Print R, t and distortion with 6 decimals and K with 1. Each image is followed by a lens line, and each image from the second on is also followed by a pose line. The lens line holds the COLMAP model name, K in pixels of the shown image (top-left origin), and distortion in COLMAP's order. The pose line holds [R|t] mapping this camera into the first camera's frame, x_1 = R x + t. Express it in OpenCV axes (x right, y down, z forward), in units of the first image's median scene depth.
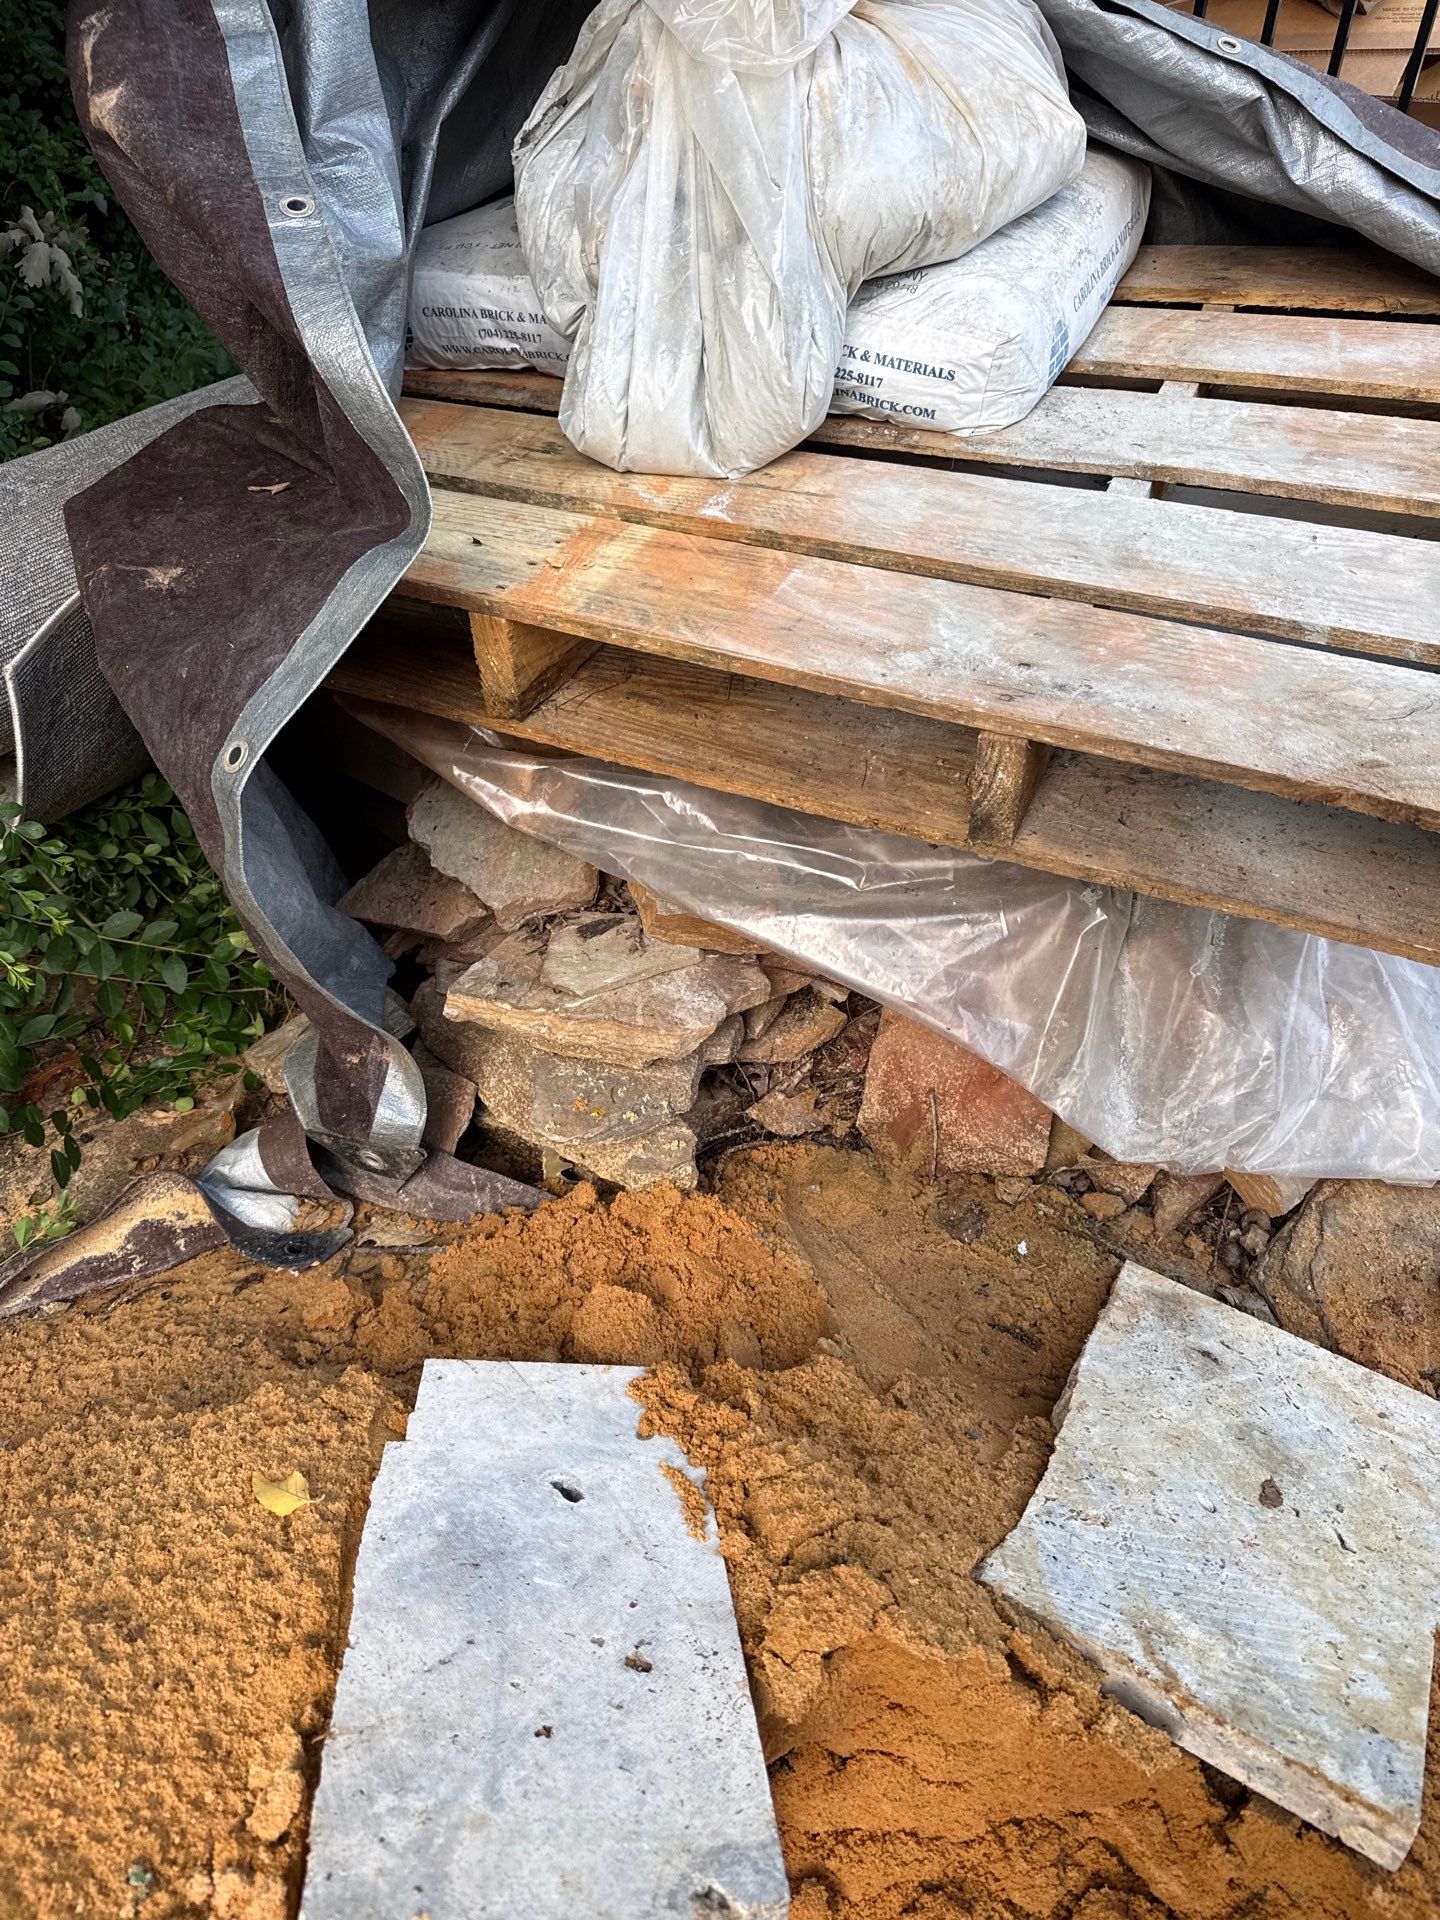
lens RADIAL K [[1354.8, 0, 750.1], [0, 1354.8, 960.3], [0, 0, 1]] dist [0.001884, -0.000015]
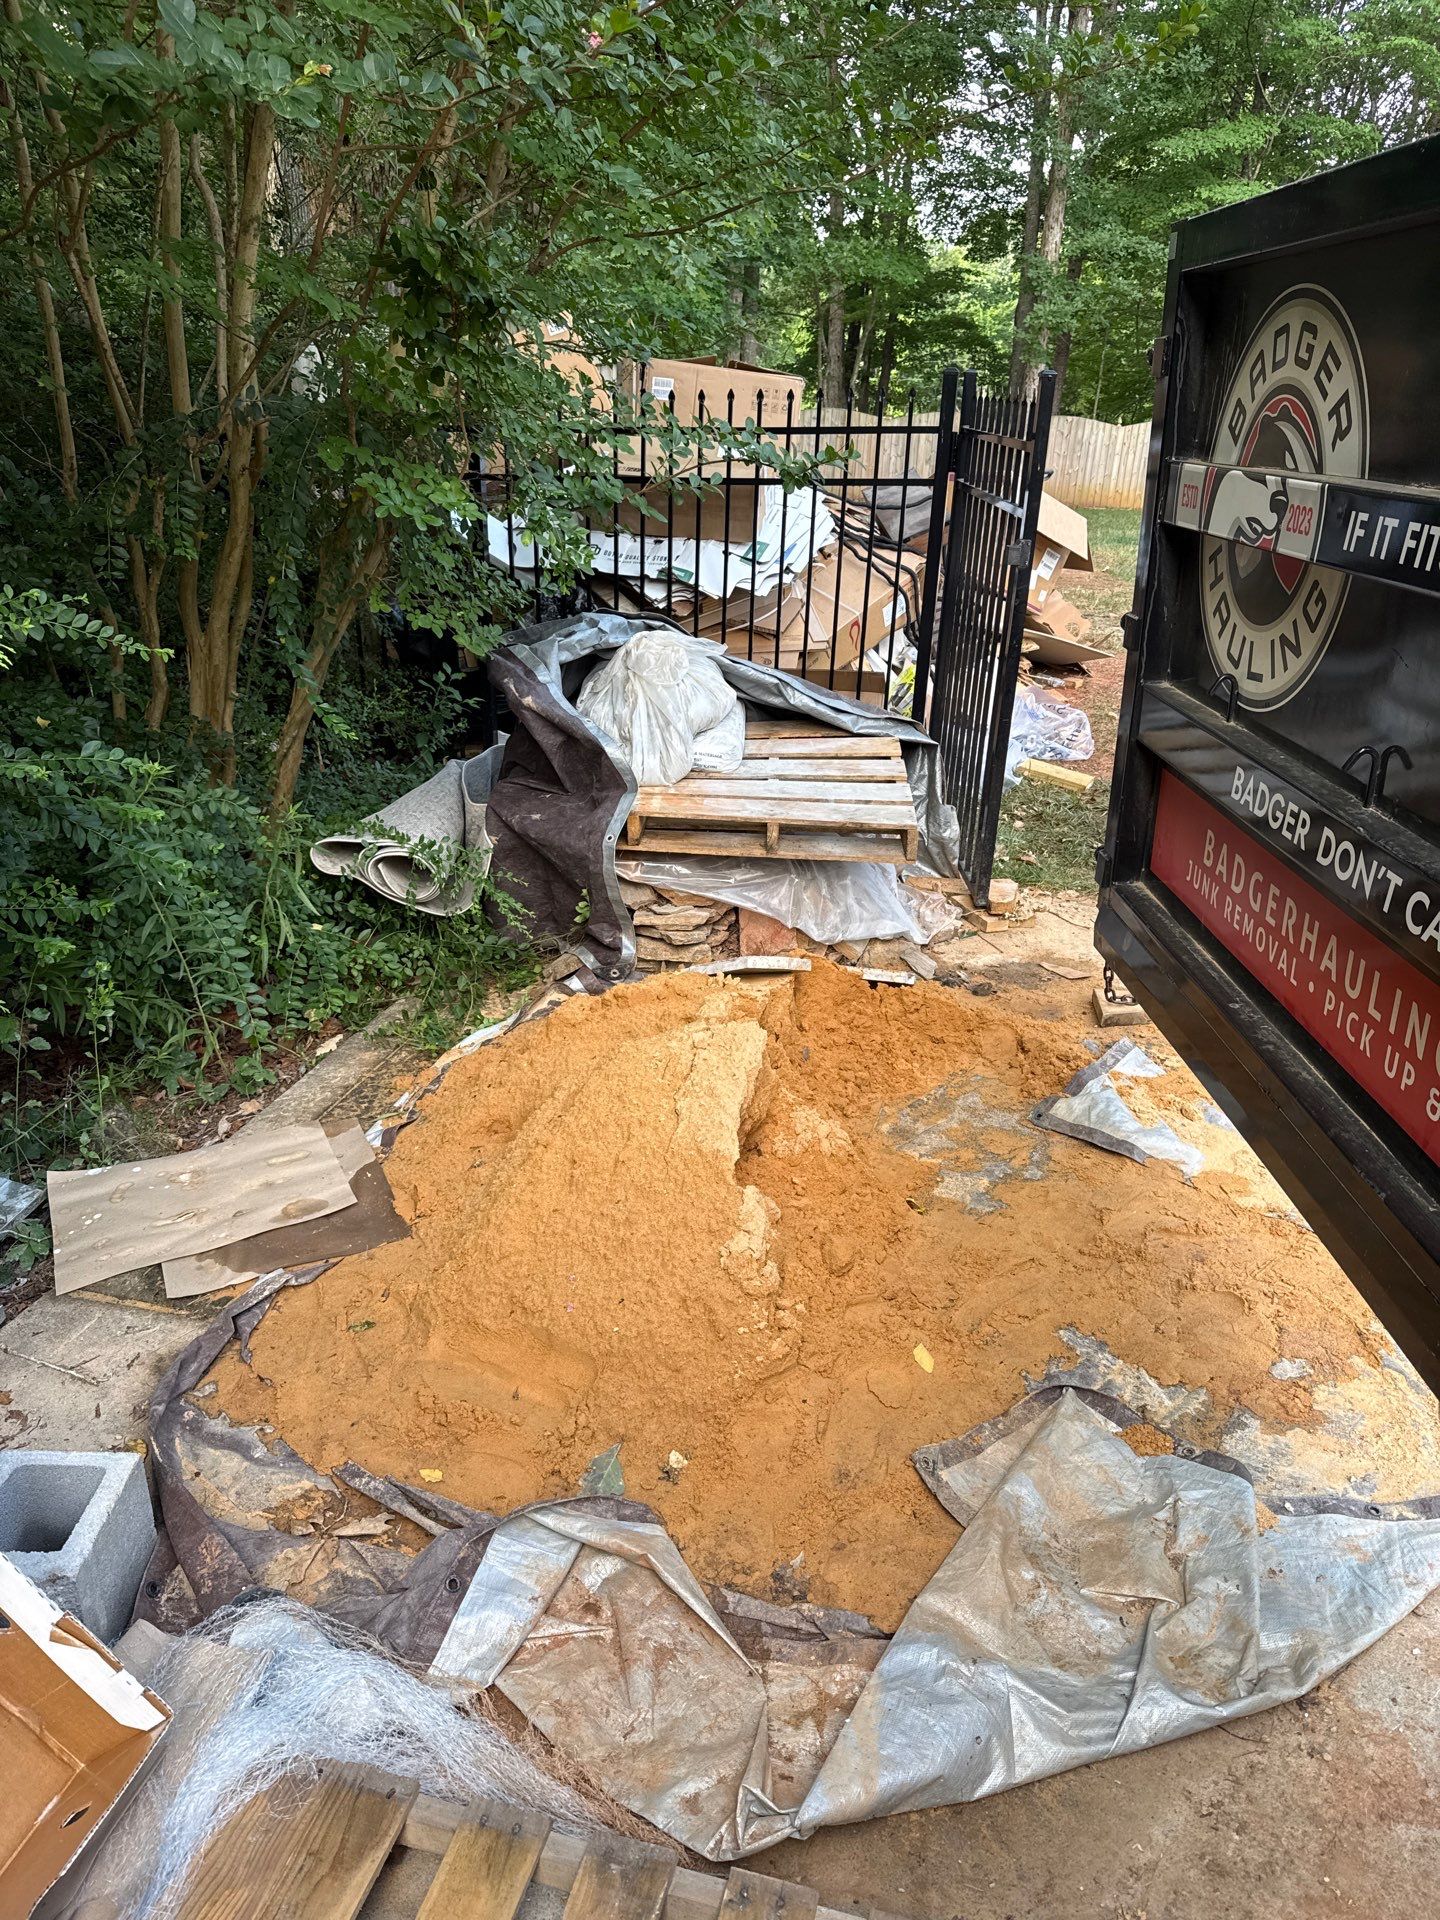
lens RADIAL K [[1261.3, 0, 734.5], [0, 1261.3, 972.3], [0, 0, 1]] dist [0.110475, -0.184505]
pose [[0.931182, -0.114395, 0.346142, -1.064880], [0.209847, 0.944608, -0.252347, 0.984211], [-0.298102, 0.307618, 0.903608, -1.907480]]
